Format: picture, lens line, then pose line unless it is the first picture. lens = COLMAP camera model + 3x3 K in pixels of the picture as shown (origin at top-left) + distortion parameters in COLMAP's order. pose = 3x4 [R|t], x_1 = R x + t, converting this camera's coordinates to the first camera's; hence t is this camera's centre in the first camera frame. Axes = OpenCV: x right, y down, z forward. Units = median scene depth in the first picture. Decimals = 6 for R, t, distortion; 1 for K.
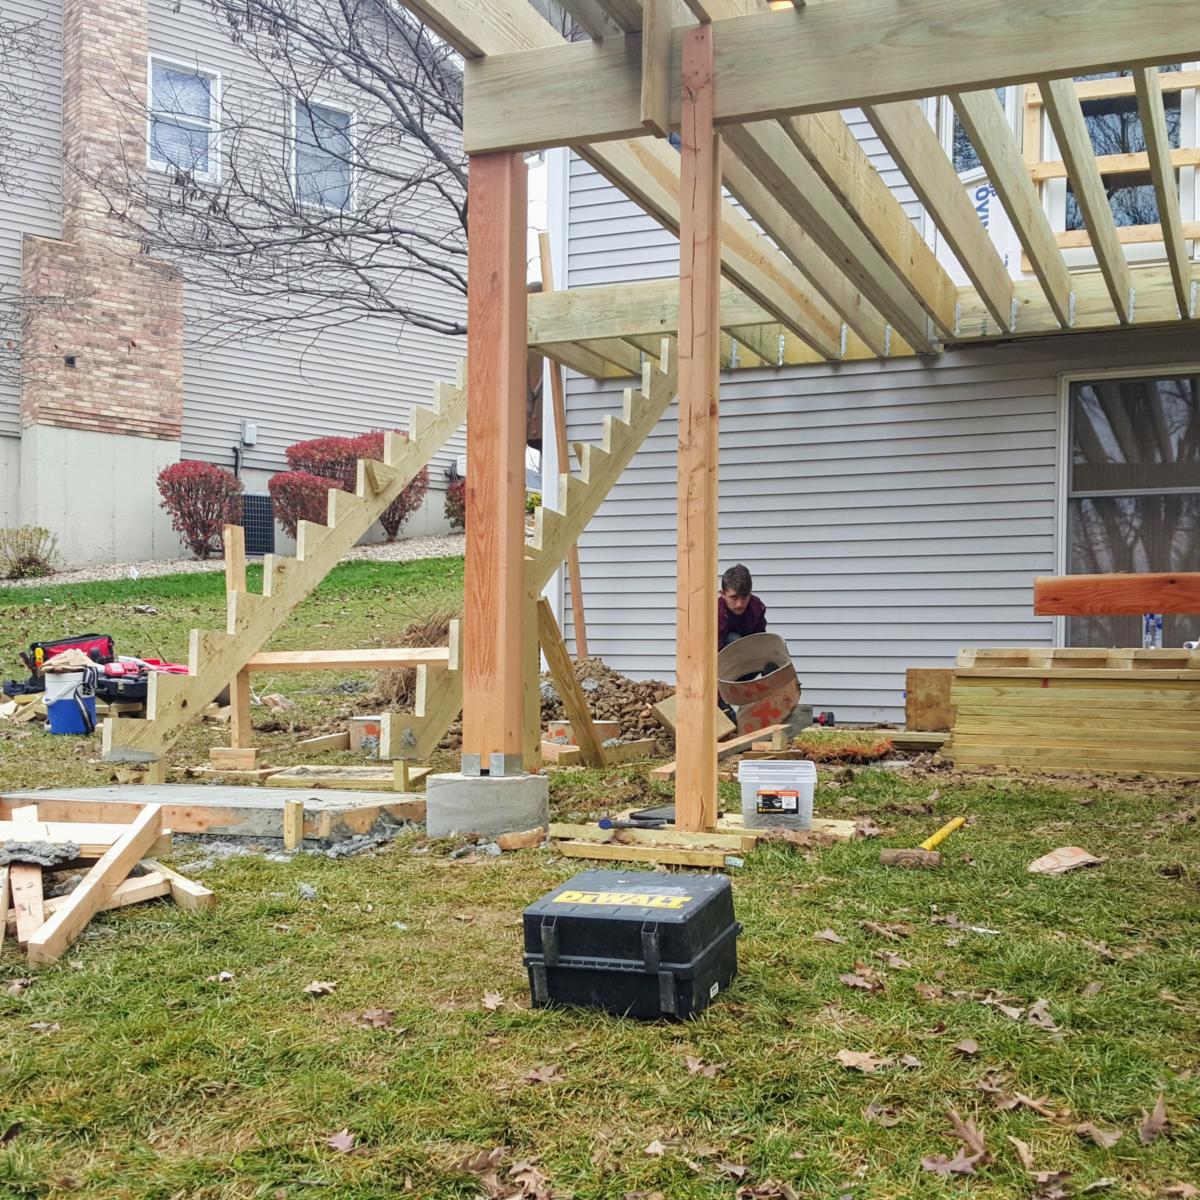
lens RADIAL K [[1552.6, 0, 576.9], [0, 1552.6, 649.1], [0, 0, 1]] dist [0.180688, -0.314717]
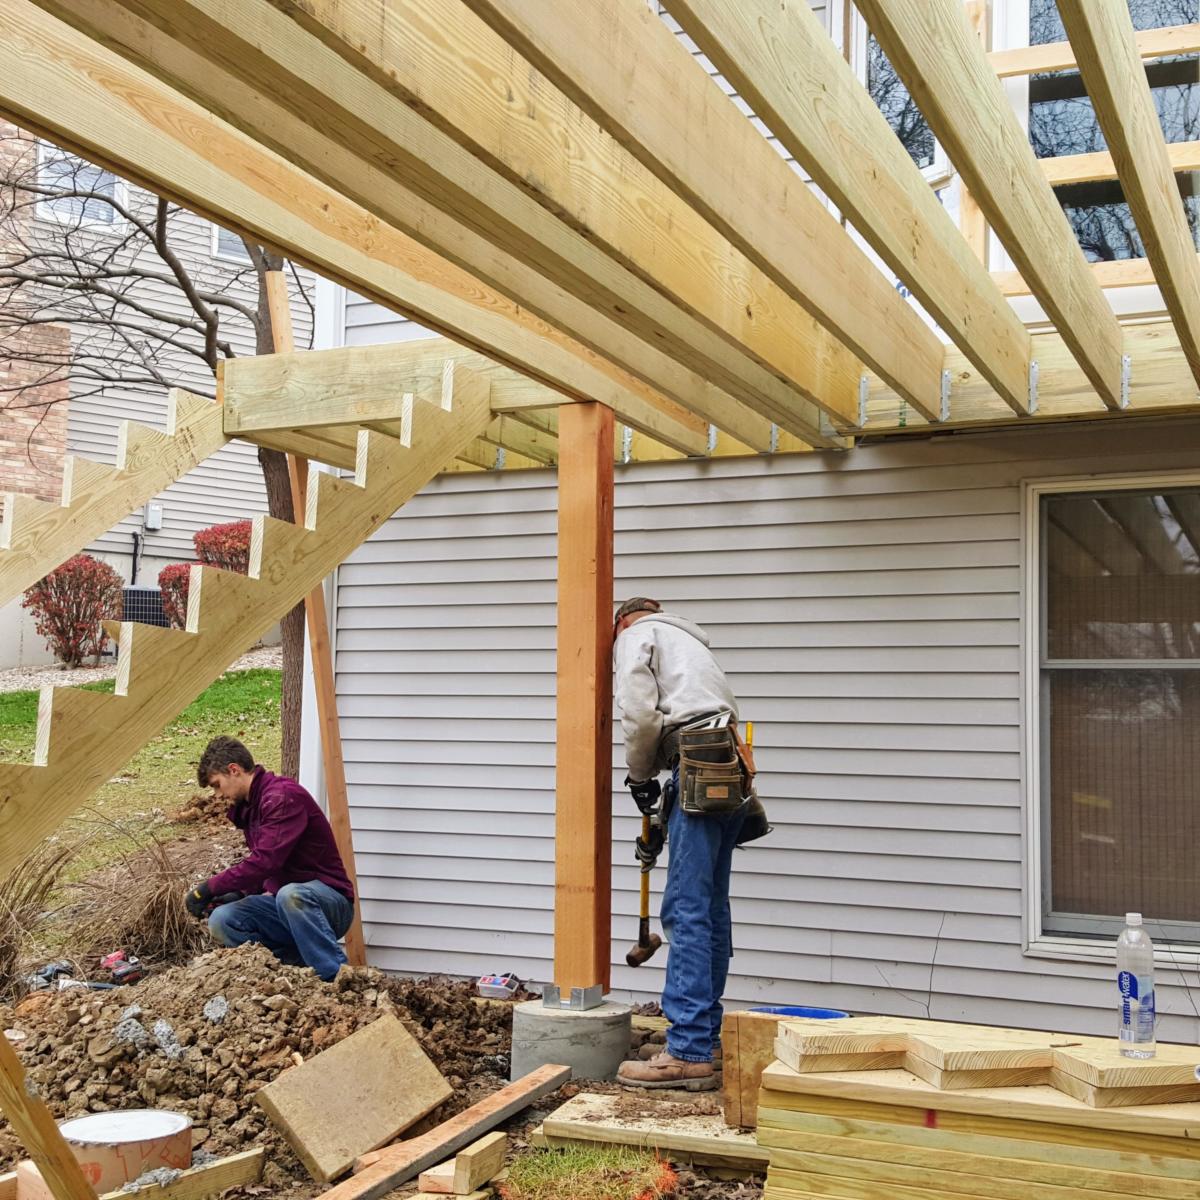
lens RADIAL K [[1559.3, 0, 600.0], [0, 1559.3, 600.0], [0, 0, 1]] dist [0.118877, -0.060750]
pose [[0.999579, 0.003712, -0.028768, 0.145206], [-0.005684, 0.997616, -0.068776, -0.077634], [0.028444, 0.068911, 0.997217, 0.336486]]
